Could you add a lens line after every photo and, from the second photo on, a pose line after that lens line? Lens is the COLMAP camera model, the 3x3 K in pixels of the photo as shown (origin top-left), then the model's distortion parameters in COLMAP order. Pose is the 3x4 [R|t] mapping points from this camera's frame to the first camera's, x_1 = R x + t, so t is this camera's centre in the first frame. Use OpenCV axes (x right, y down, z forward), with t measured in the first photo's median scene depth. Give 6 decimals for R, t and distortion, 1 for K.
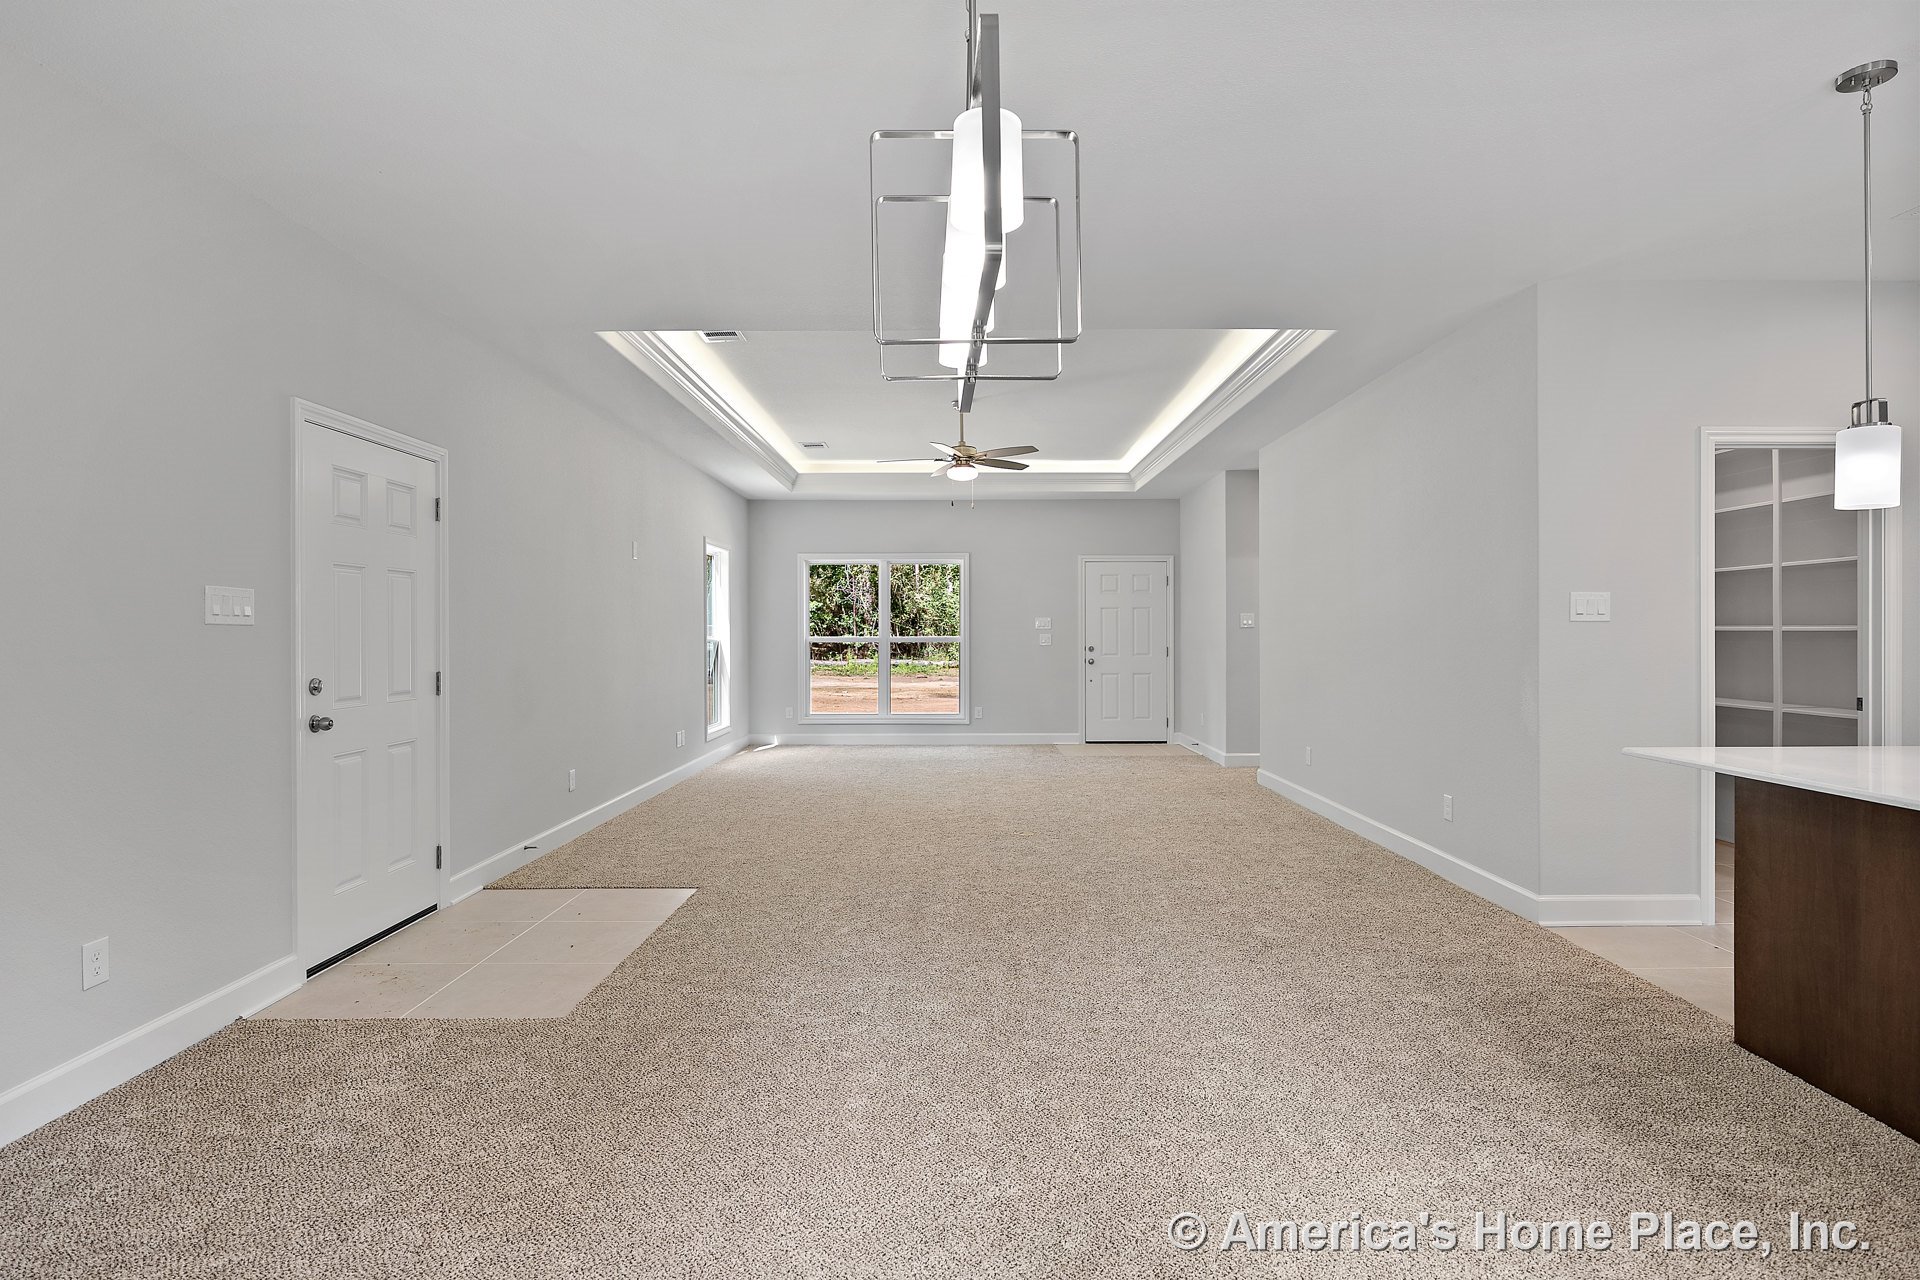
lens RADIAL K [[998.8, 0, 958.8], [0, 998.8, 632.7], [0, 0, 1]] dist [-0.004541, -0.000491]
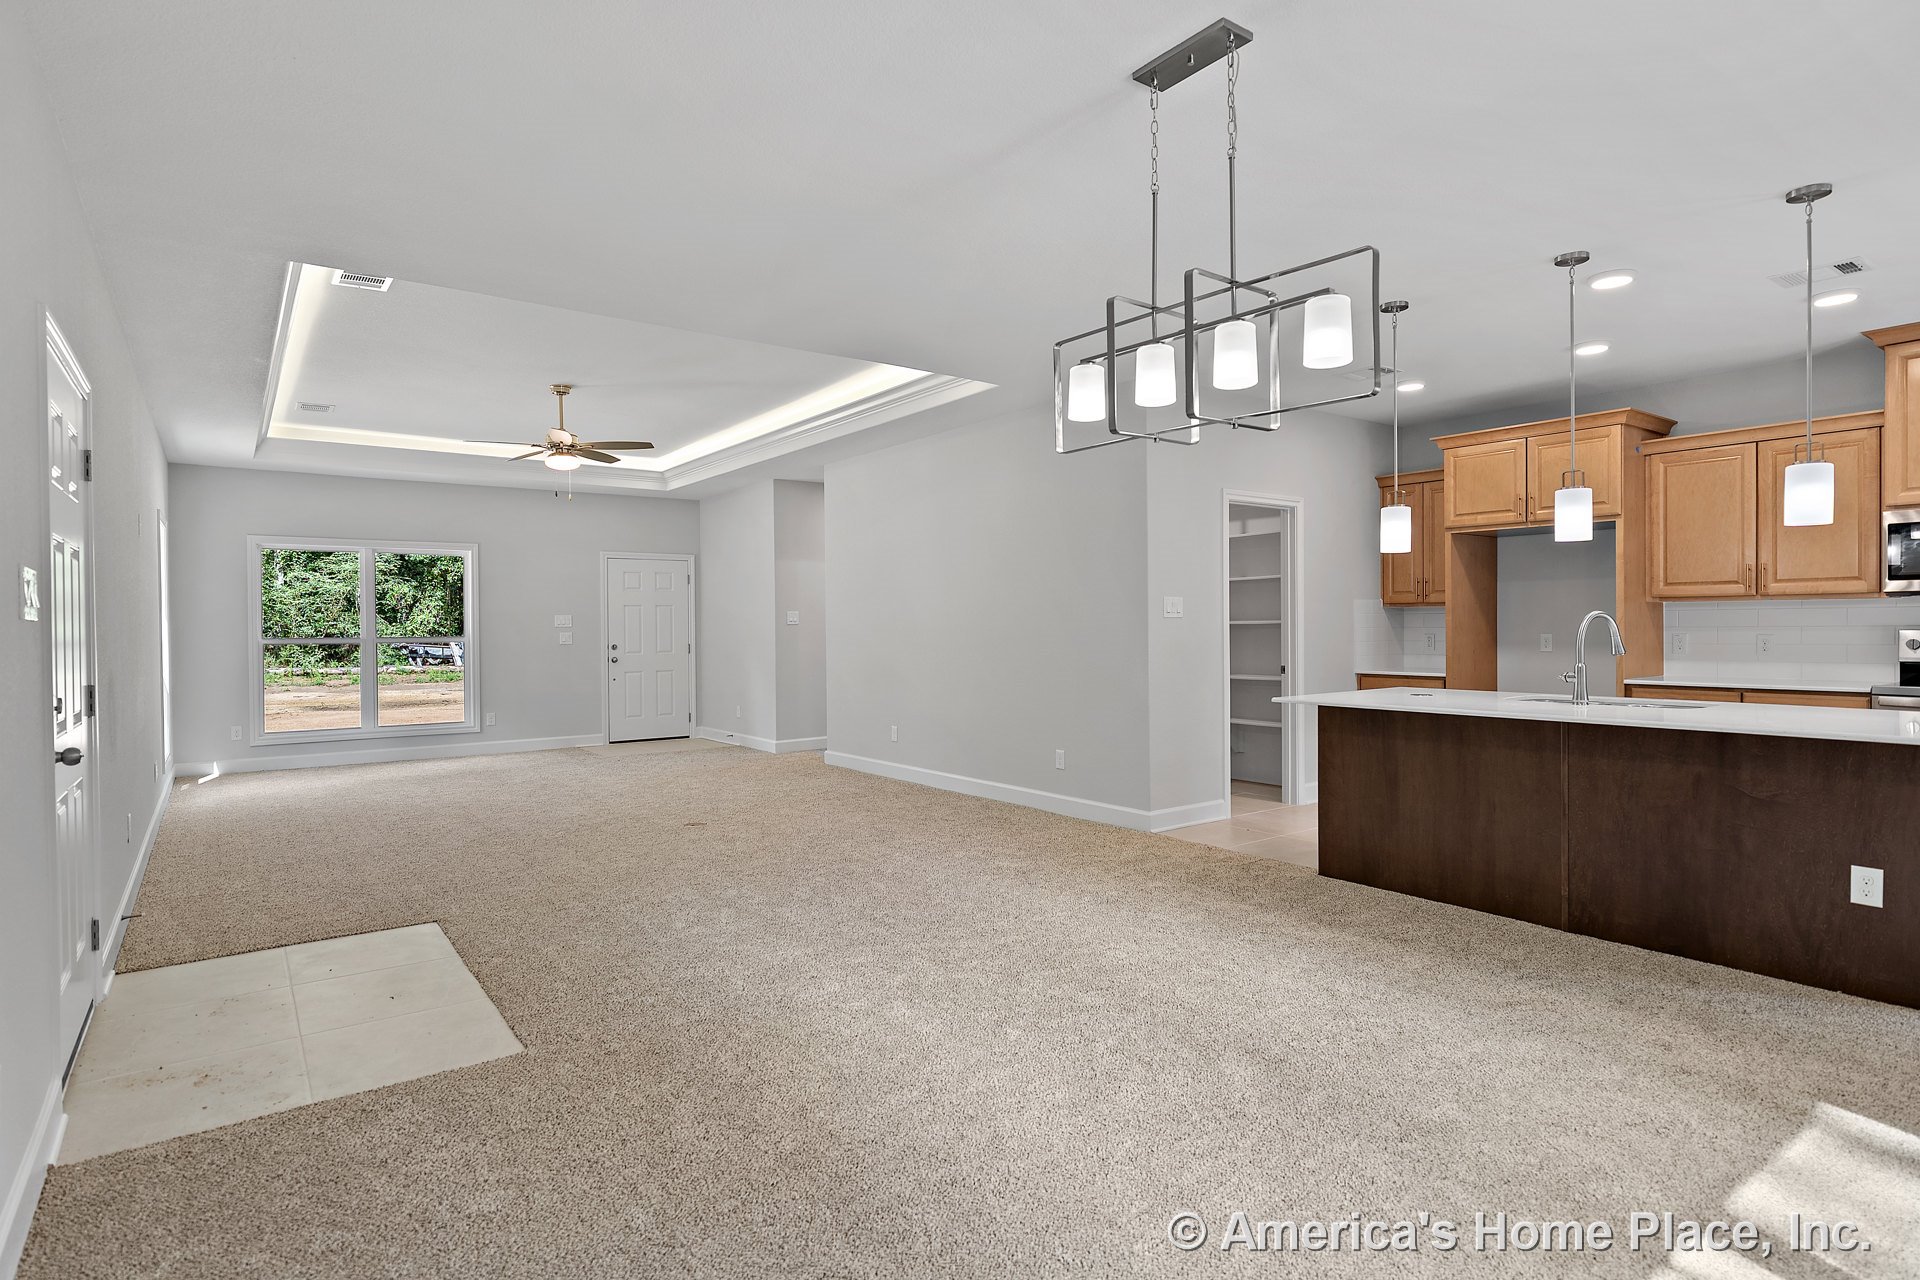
lens RADIAL K [[1001.2, 0, 957.3], [0, 1001.2, 636.4], [0, 0, 1]] dist [-0.004582, -0.000732]
pose [[0.803546, -0.010801, 0.595144, -0.474301], [0.007848, 0.999941, 0.007552, 0.002168], [-0.595191, -0.001397, 0.803583, 0.023493]]
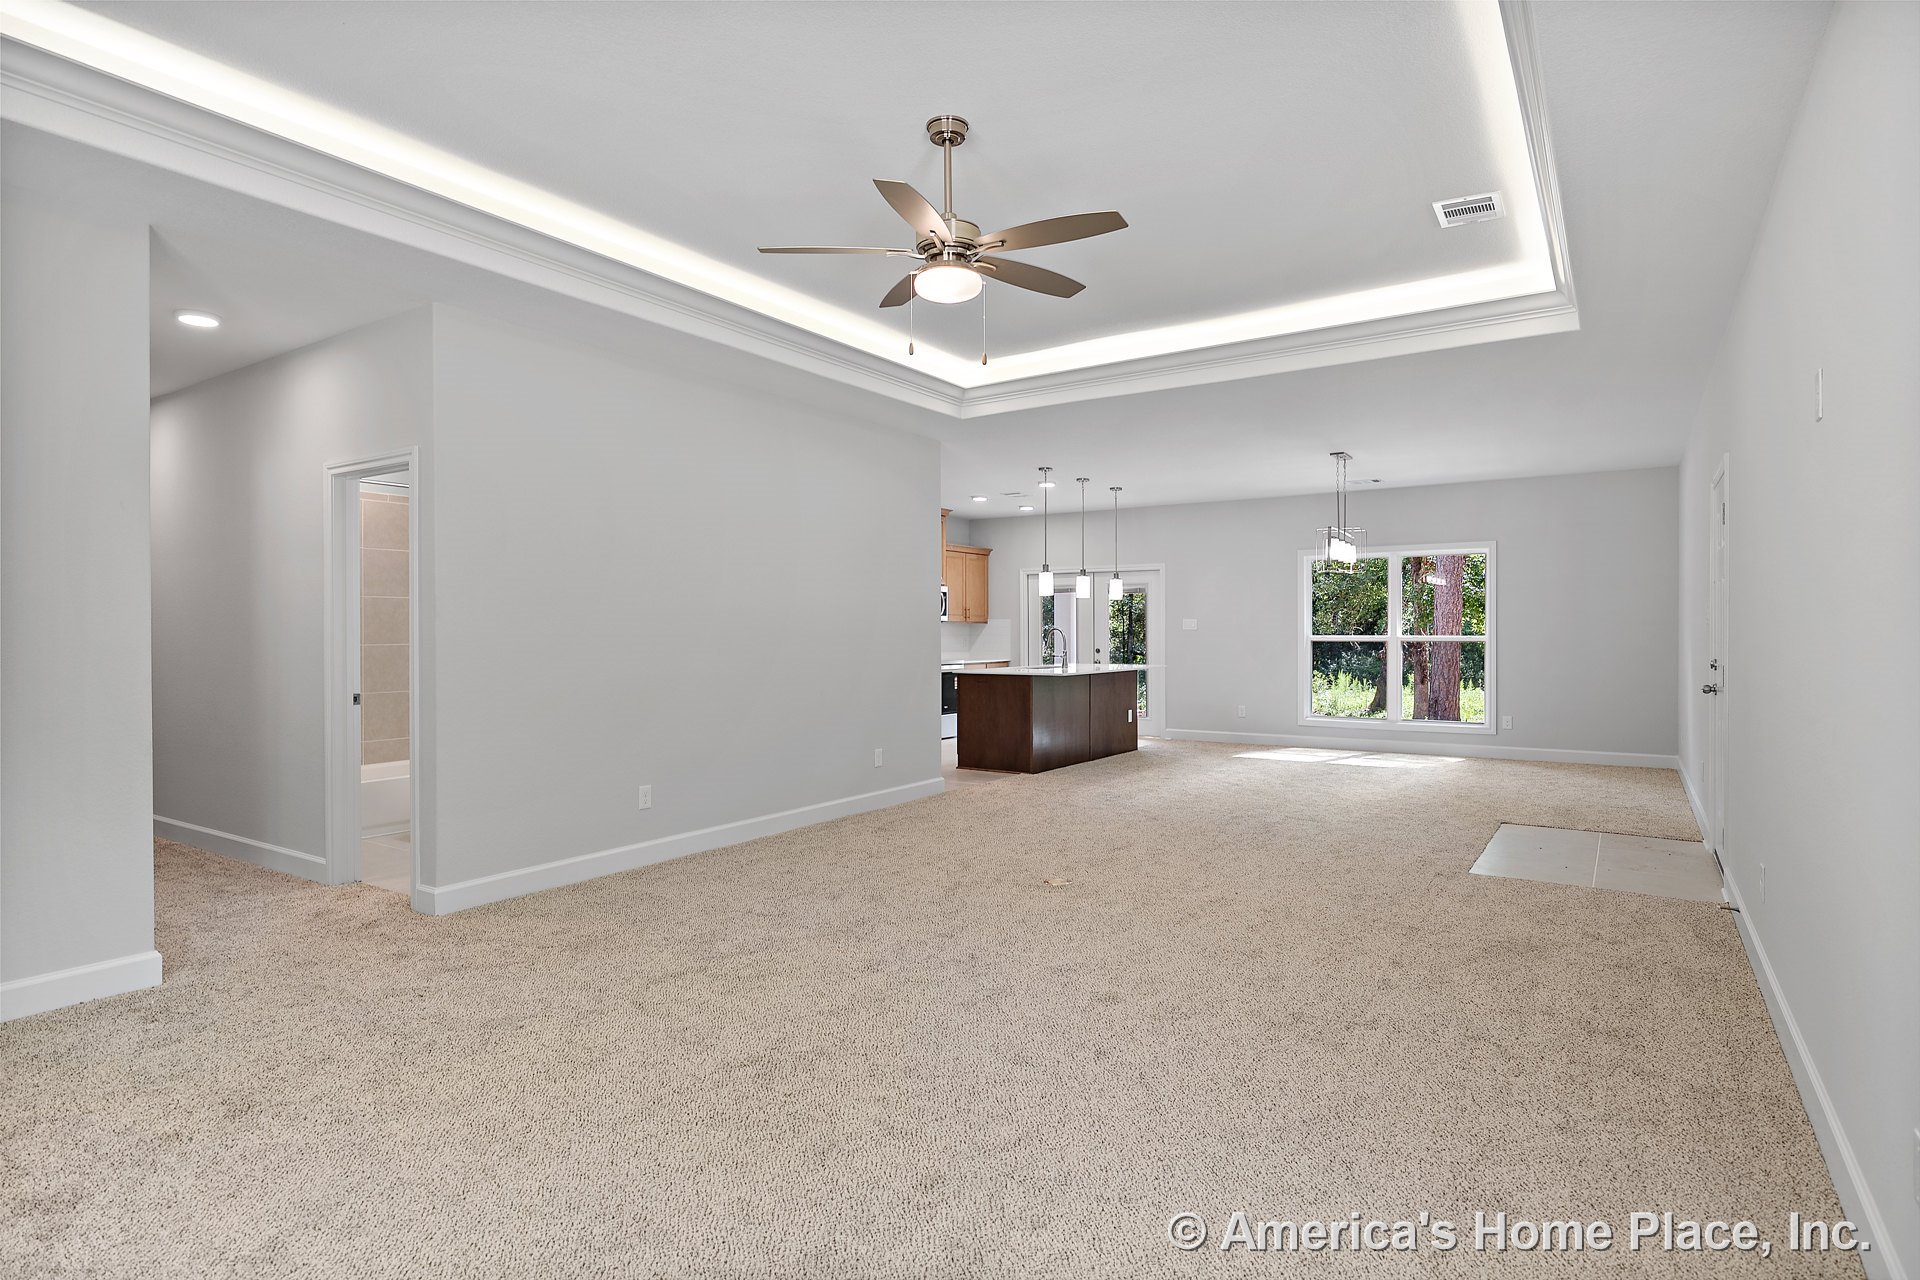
lens RADIAL K [[998.8, 0, 958.8], [0, 998.8, 632.7], [0, 0, 1]] dist [-0.004541, -0.000491]
pose [[-0.834263, 0.005980, 0.551334, -0.455075], [0.008141, 0.999966, 0.001473, -0.003169], [-0.551306, 0.005718, -0.834284, 2.500723]]
